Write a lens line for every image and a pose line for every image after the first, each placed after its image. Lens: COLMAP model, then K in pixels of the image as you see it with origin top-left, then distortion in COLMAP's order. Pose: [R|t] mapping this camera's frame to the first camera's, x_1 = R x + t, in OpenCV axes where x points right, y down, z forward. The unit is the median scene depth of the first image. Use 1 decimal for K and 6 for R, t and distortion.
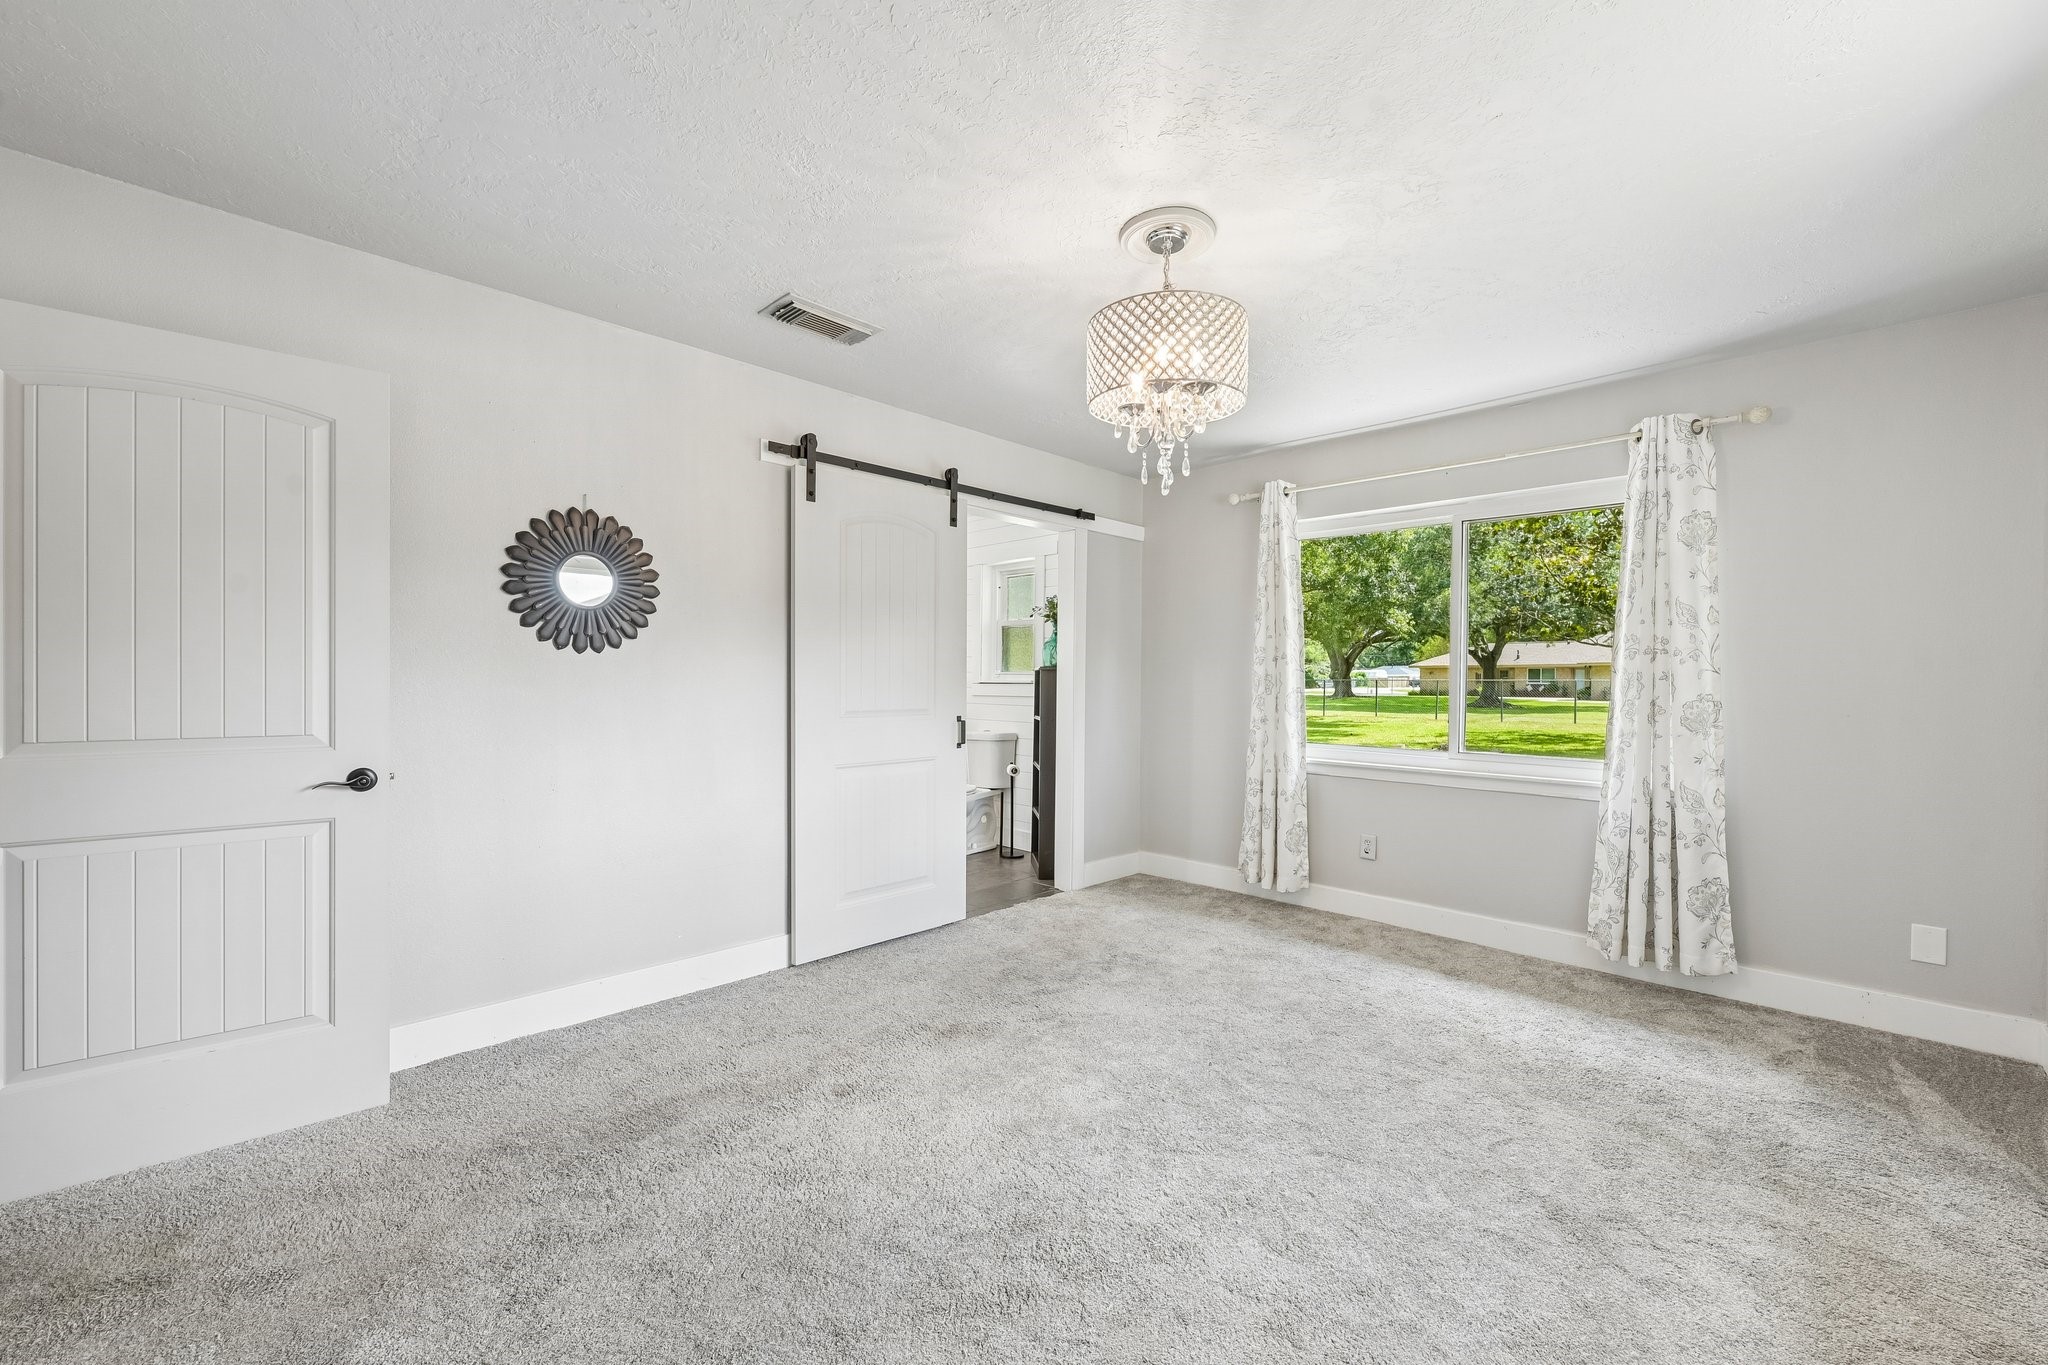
lens RADIAL K [[815.0, 0, 1024.9], [0, 815.0, 681.3], [0, 0, 1]] dist [-0.000223, 0.000257]
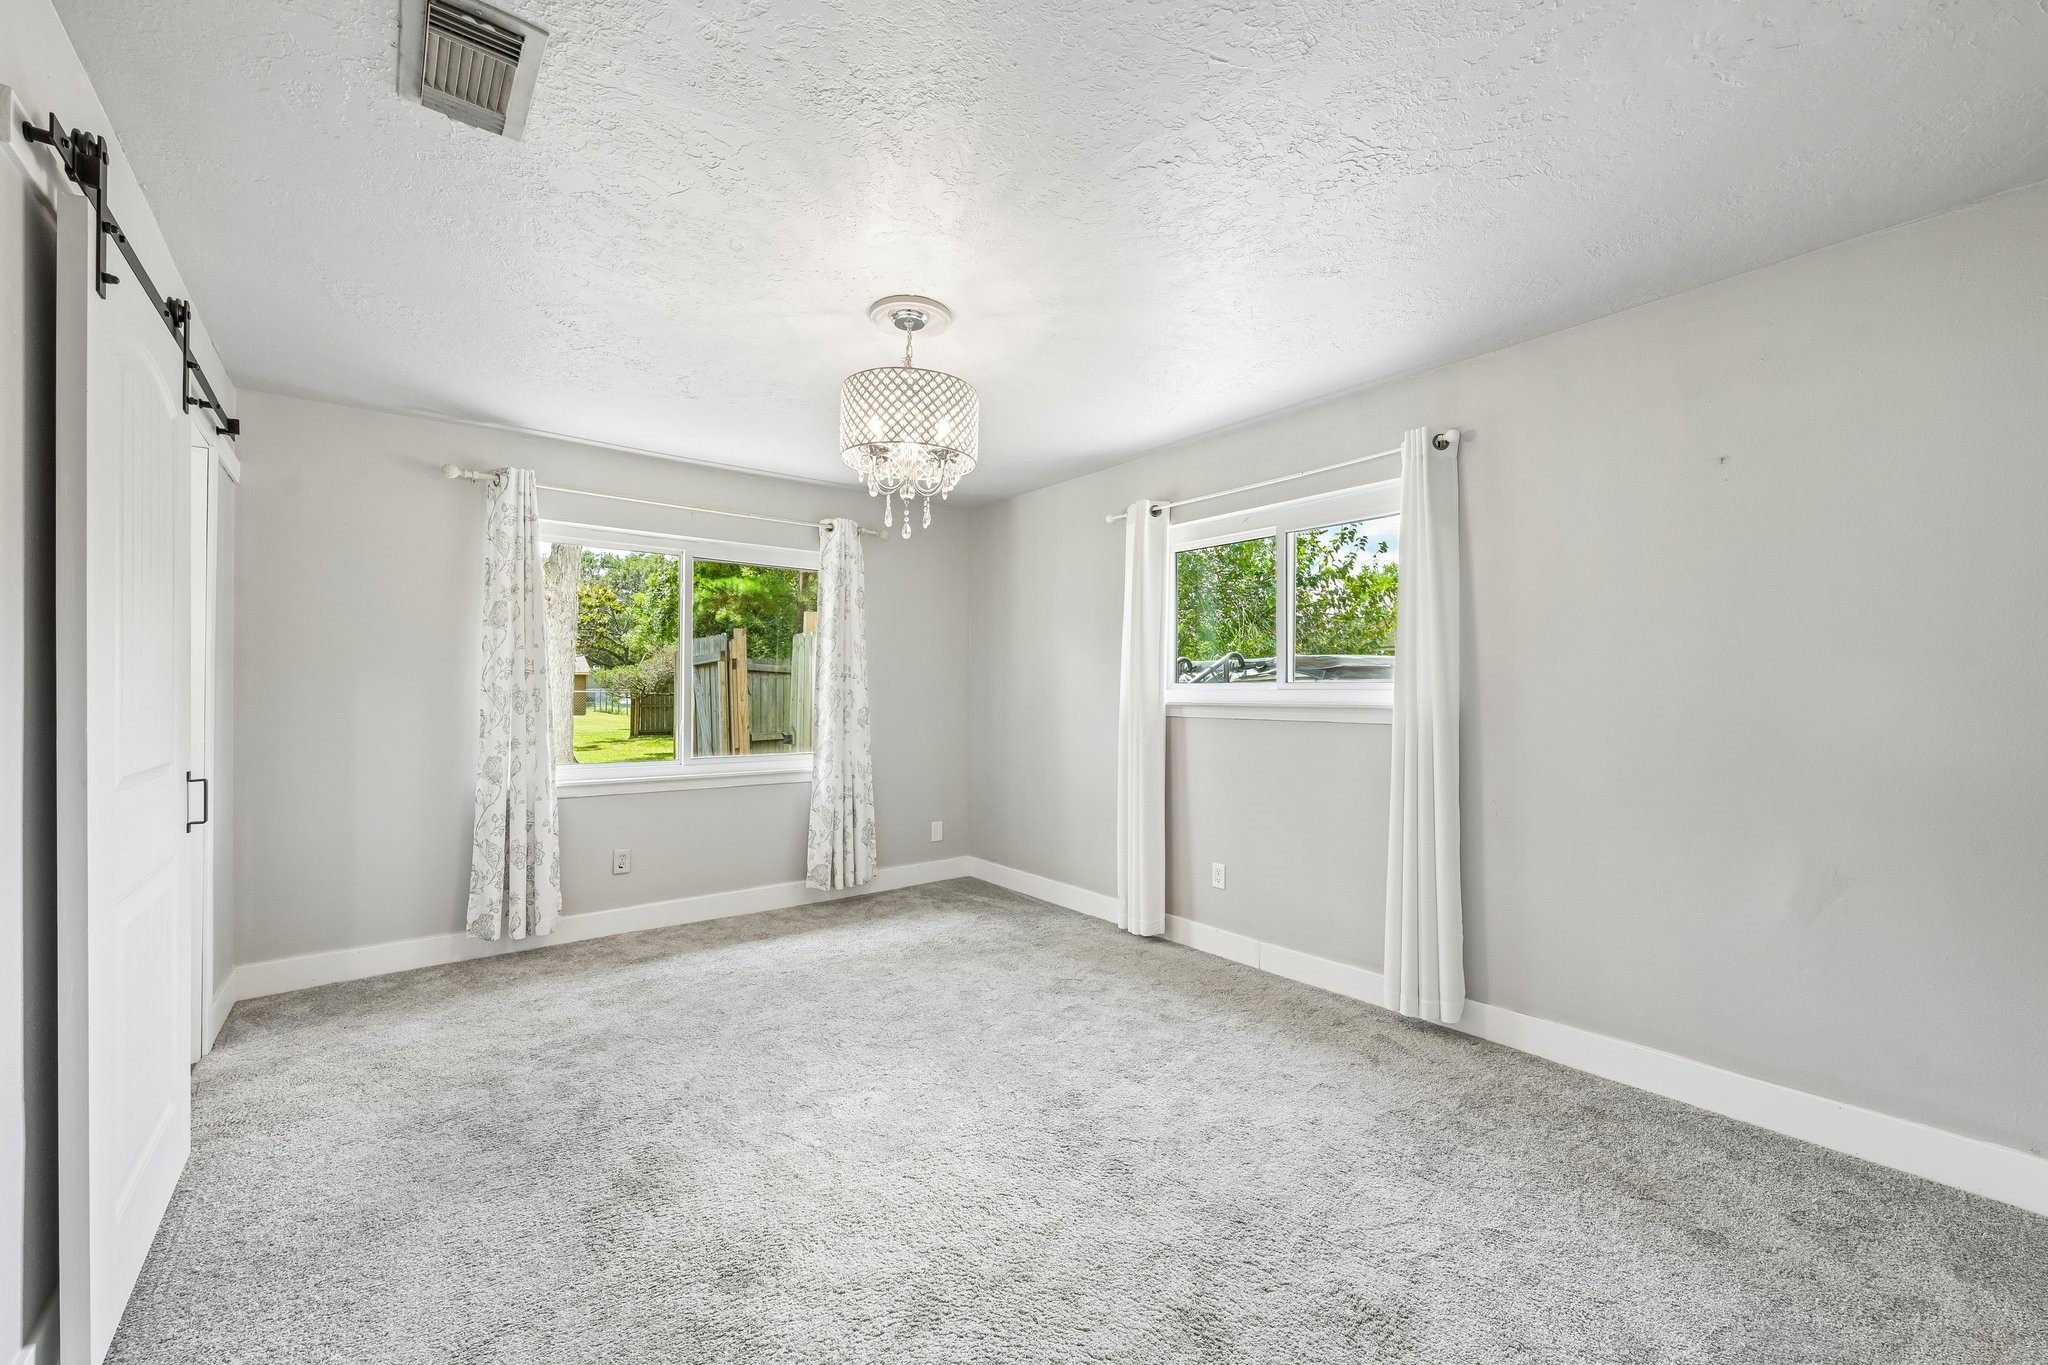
lens RADIAL K [[815.0, 0, 1031.5], [0, 815.0, 677.4], [0, 0, 1]] dist [-0.000223, 0.000257]
pose [[0.111409, 0.012816, 0.993692, -0.641564], [0.004591, 0.999900, -0.013411, -0.010260], [-0.993764, 0.006056, 0.111338, 0.464891]]
